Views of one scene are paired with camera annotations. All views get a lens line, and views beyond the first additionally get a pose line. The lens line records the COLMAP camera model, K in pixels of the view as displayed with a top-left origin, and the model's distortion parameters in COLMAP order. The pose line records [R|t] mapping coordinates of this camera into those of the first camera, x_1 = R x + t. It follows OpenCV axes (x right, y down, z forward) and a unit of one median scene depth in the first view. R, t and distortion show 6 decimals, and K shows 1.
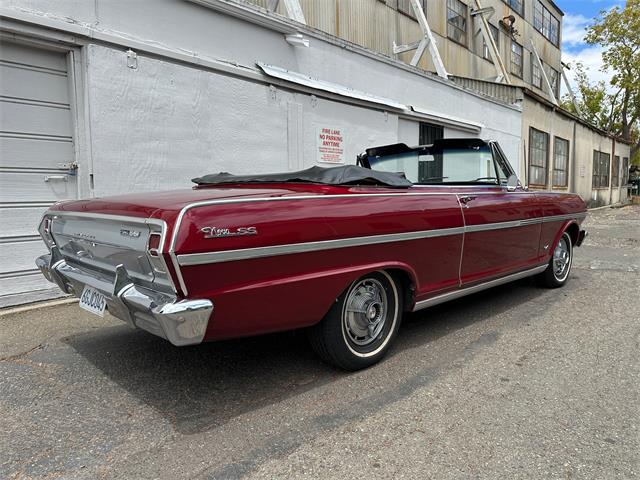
lens RADIAL K [[453.1, 0, 317.9], [0, 453.1, 234.7], [0, 0, 1]] dist [0.025874, -0.040851]
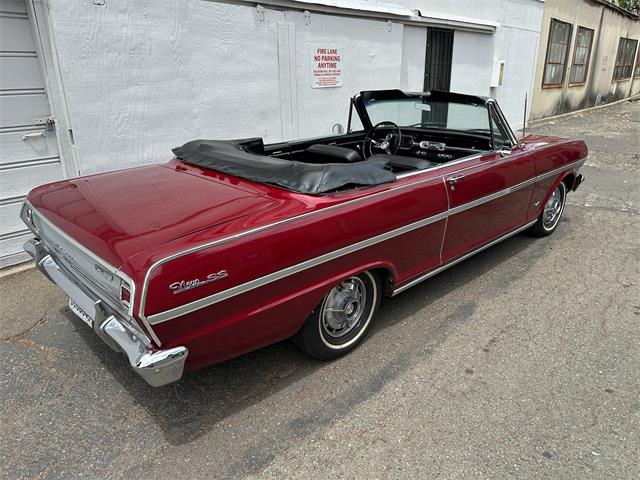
lens RADIAL K [[455.8, 0, 322.5], [0, 455.8, 237.8], [0, 0, 1]] dist [0.003263, -0.011212]
pose [[0.999991, 0.001632, -0.003867, 0.037659], [-0.000575, 0.965891, 0.258949, -0.160869], [0.004158, -0.258944, 0.965883, 0.016795]]
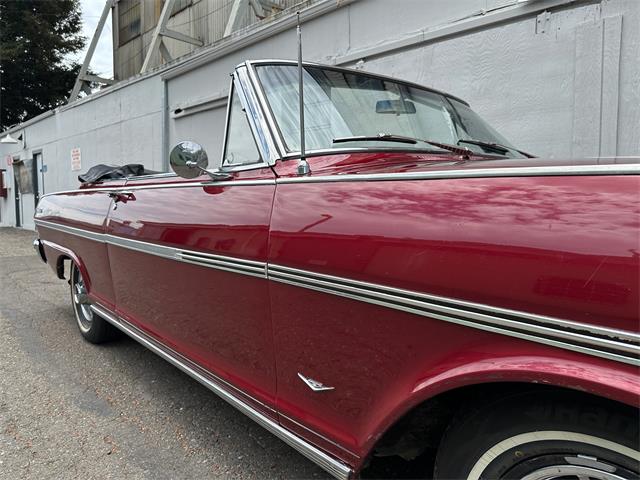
lens RADIAL K [[456.3, 0, 322.5], [0, 456.3, 239.9], [0, 0, 1]] dist [0.001492, -0.009085]
pose [[-0.048398, 0.098922, -0.993918, 0.765205], [-0.079921, 0.991510, 0.102574, -0.081611], [0.995626, 0.084399, -0.040081, 1.022849]]
